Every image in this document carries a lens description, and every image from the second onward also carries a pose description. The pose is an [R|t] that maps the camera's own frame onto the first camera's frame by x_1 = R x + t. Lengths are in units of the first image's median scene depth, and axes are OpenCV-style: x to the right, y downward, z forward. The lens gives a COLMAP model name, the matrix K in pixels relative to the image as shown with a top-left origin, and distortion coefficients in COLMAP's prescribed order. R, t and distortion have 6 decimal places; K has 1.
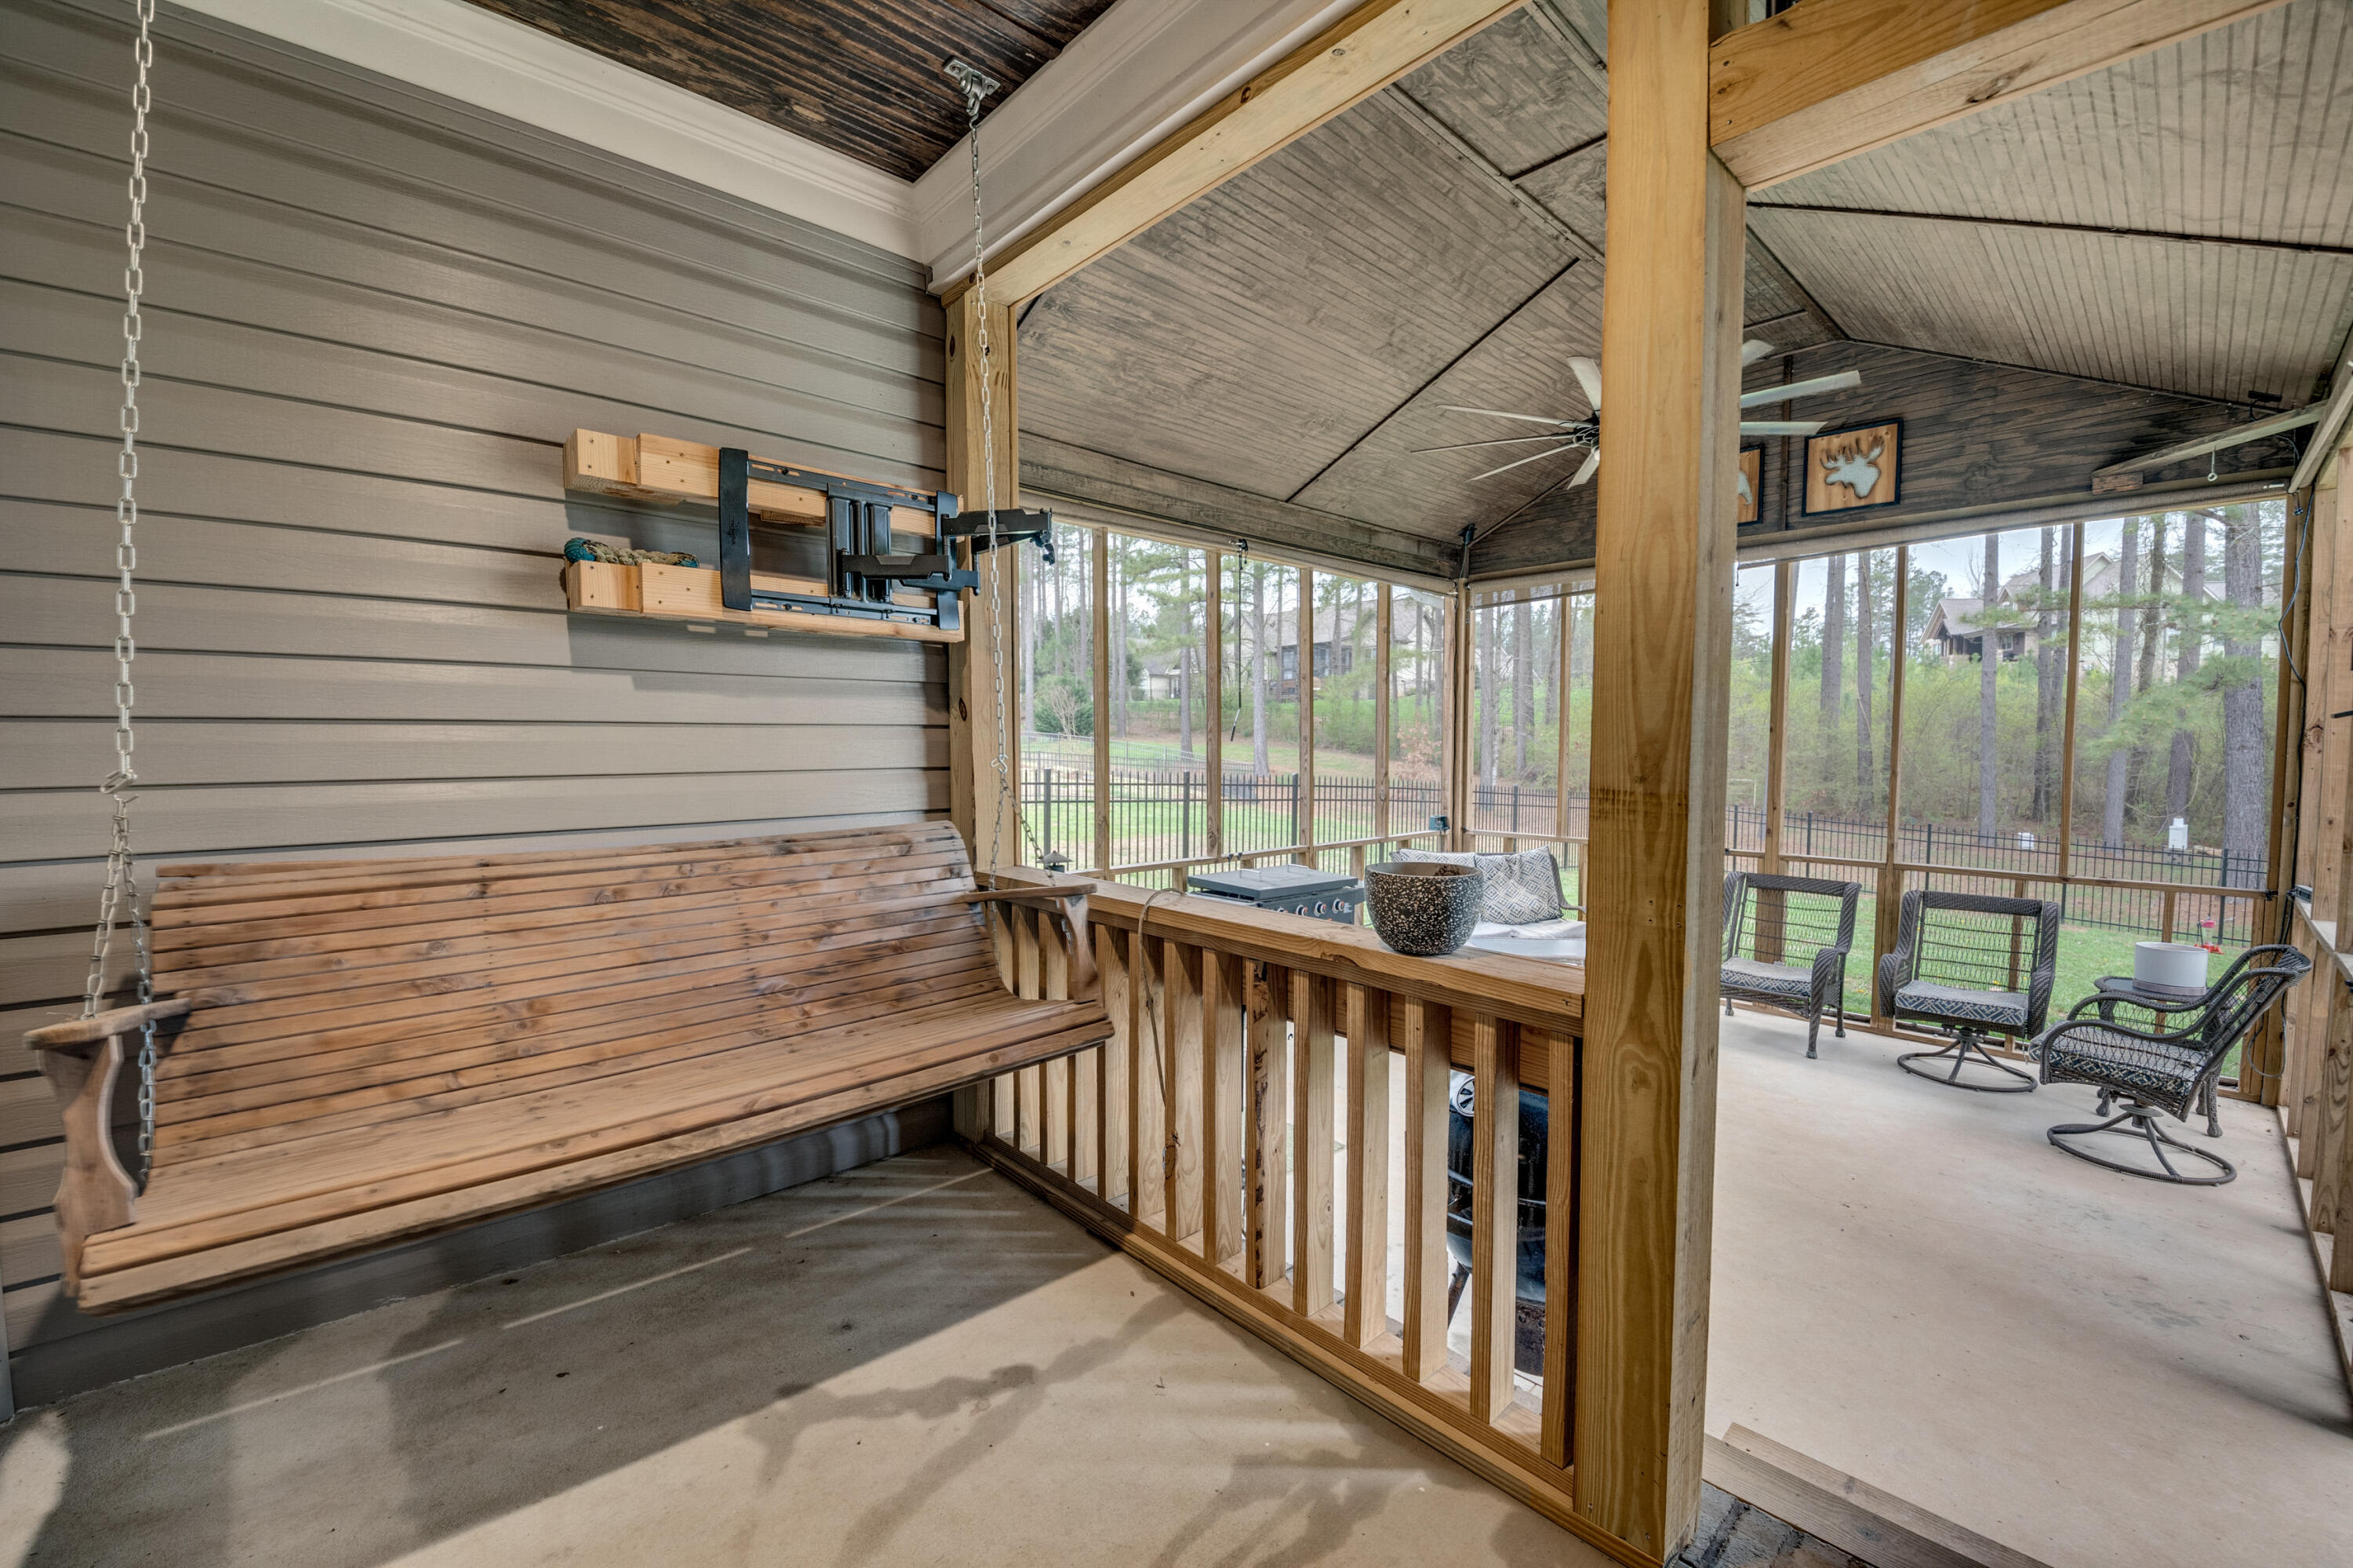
lens RADIAL K [[948.7, 0, 1176.5], [0, 948.7, 784.0], [0, 0, 1]] dist [-0.036741, 0.005928]
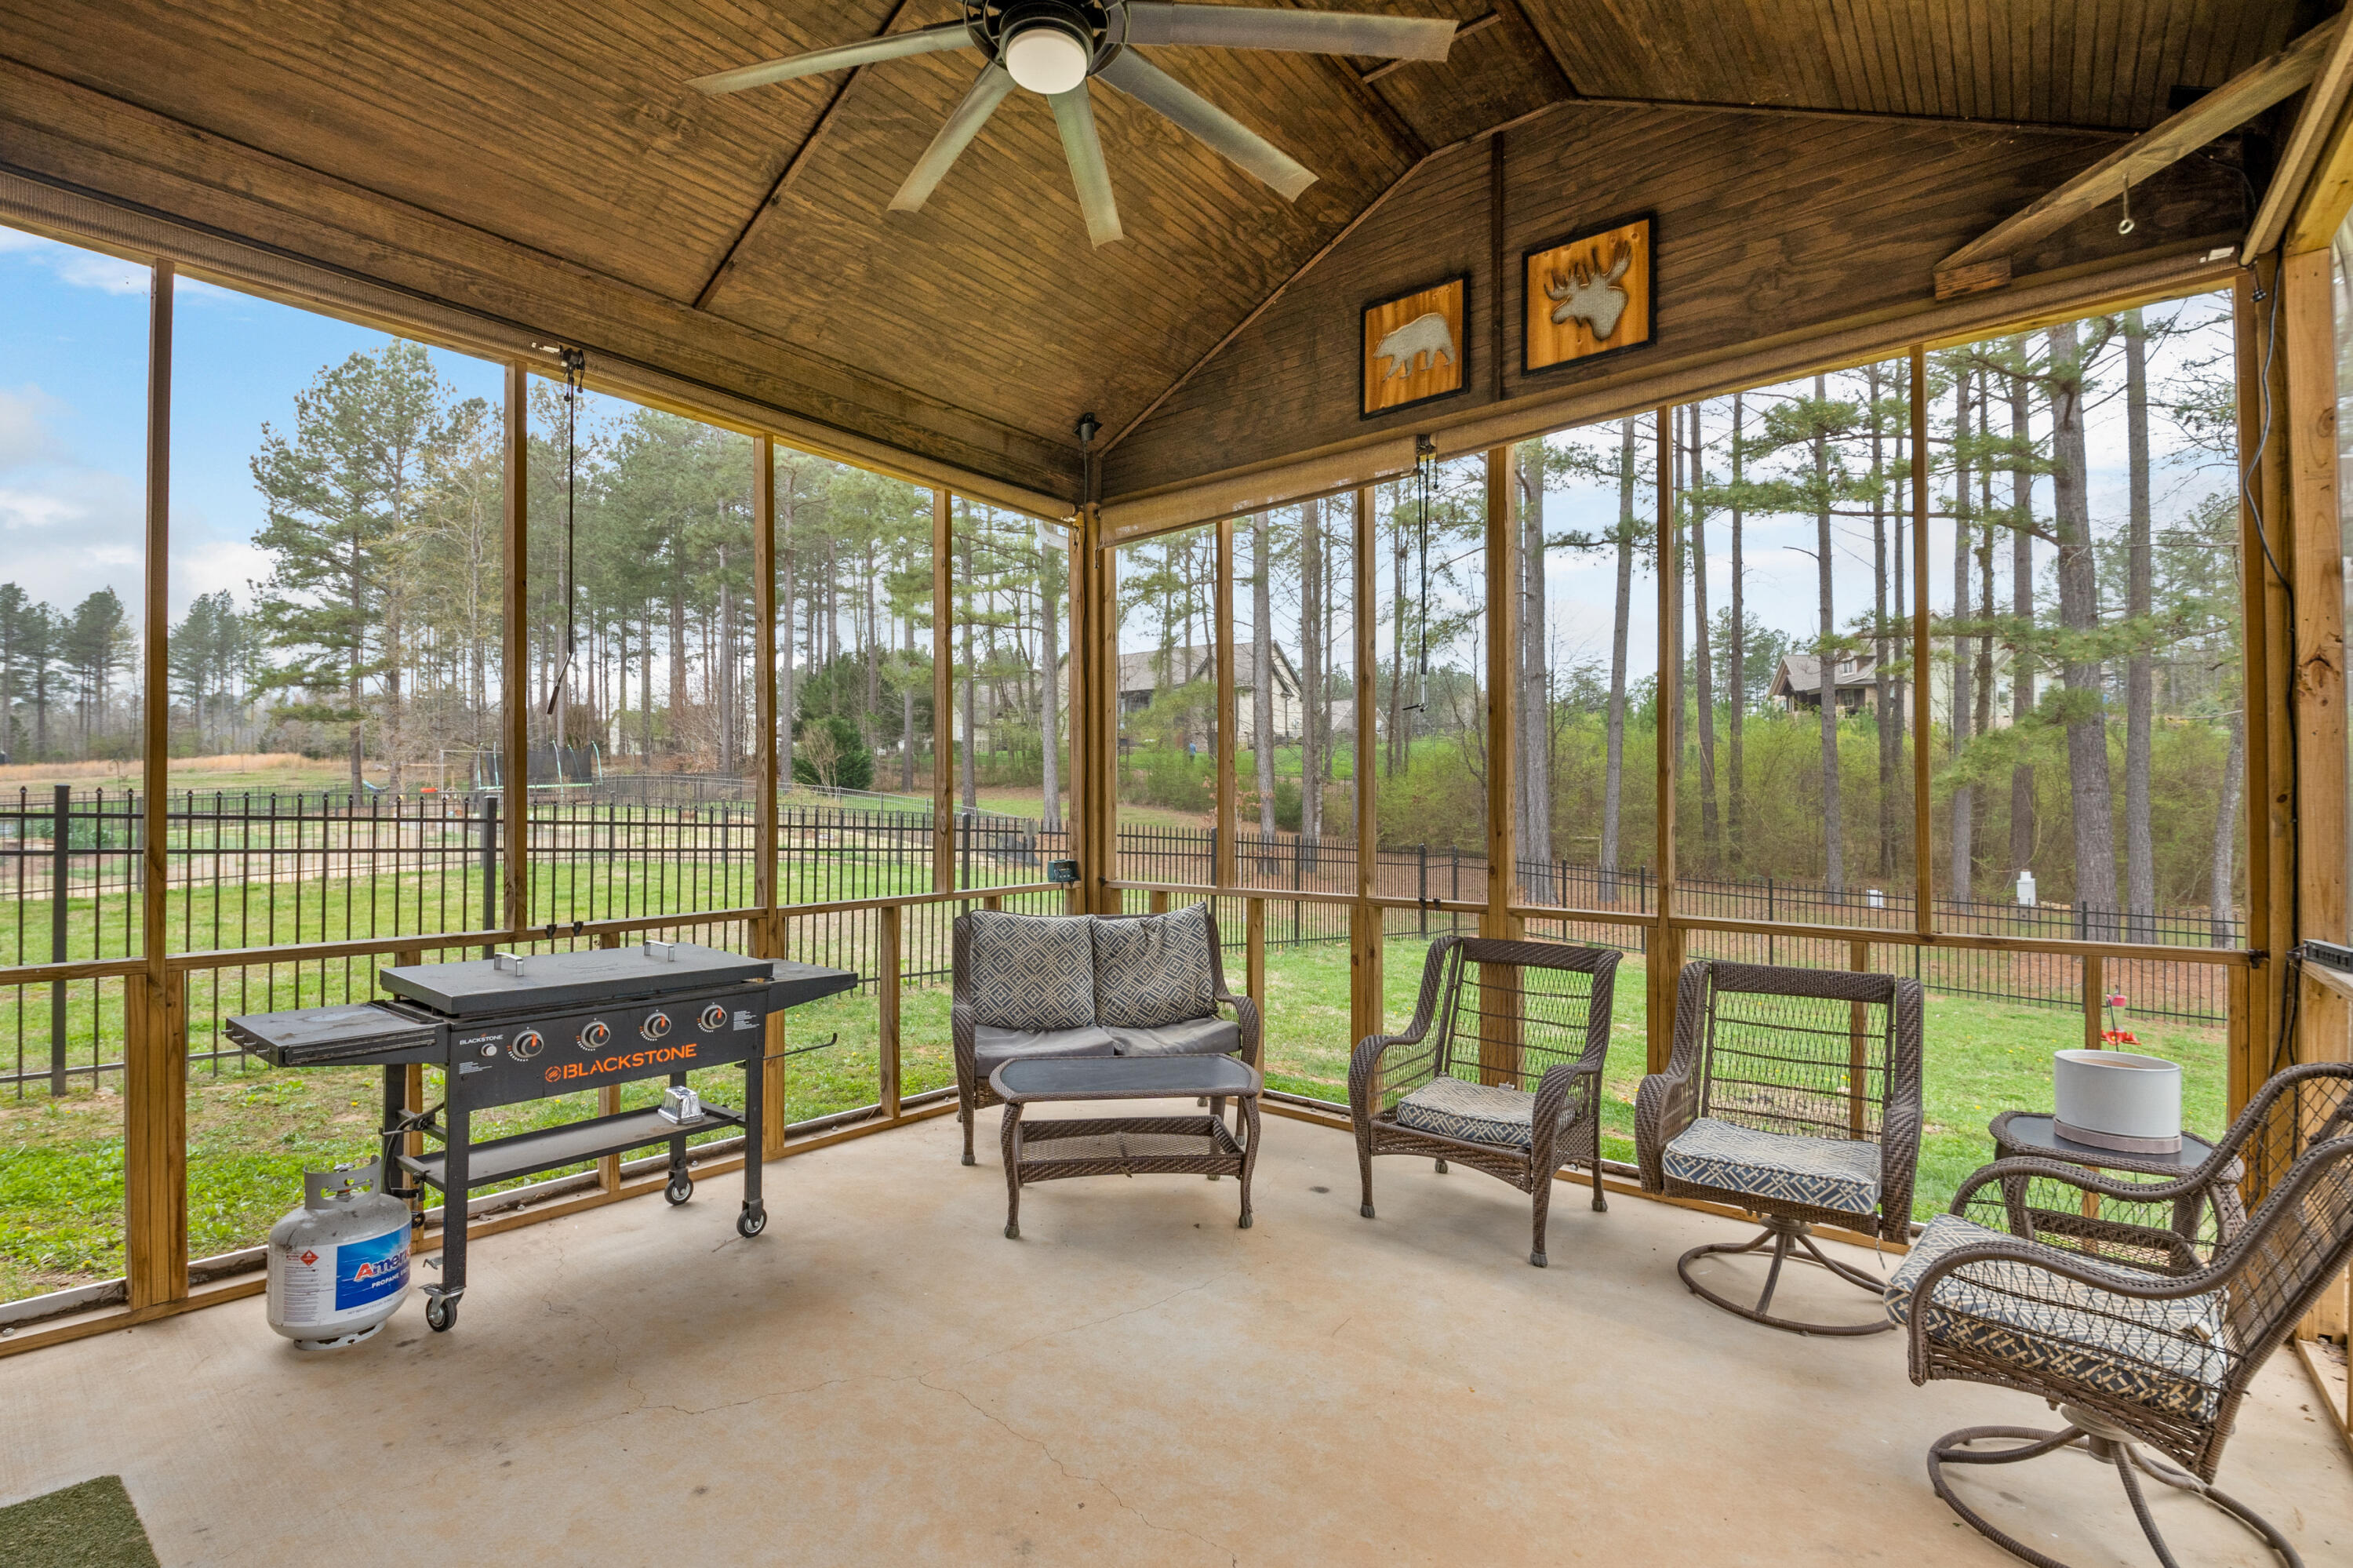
lens RADIAL K [[1036.5, 0, 1176.5], [0, 1036.5, 784.0], [0, 0, 1]] dist [-0.017088, -0.001081]
pose [[0.988972, 0.003412, 0.148062, 0.352019], [0.006356, 0.997836, -0.065448, 0.040278], [-0.147964, 0.065667, 0.986810, 0.374438]]
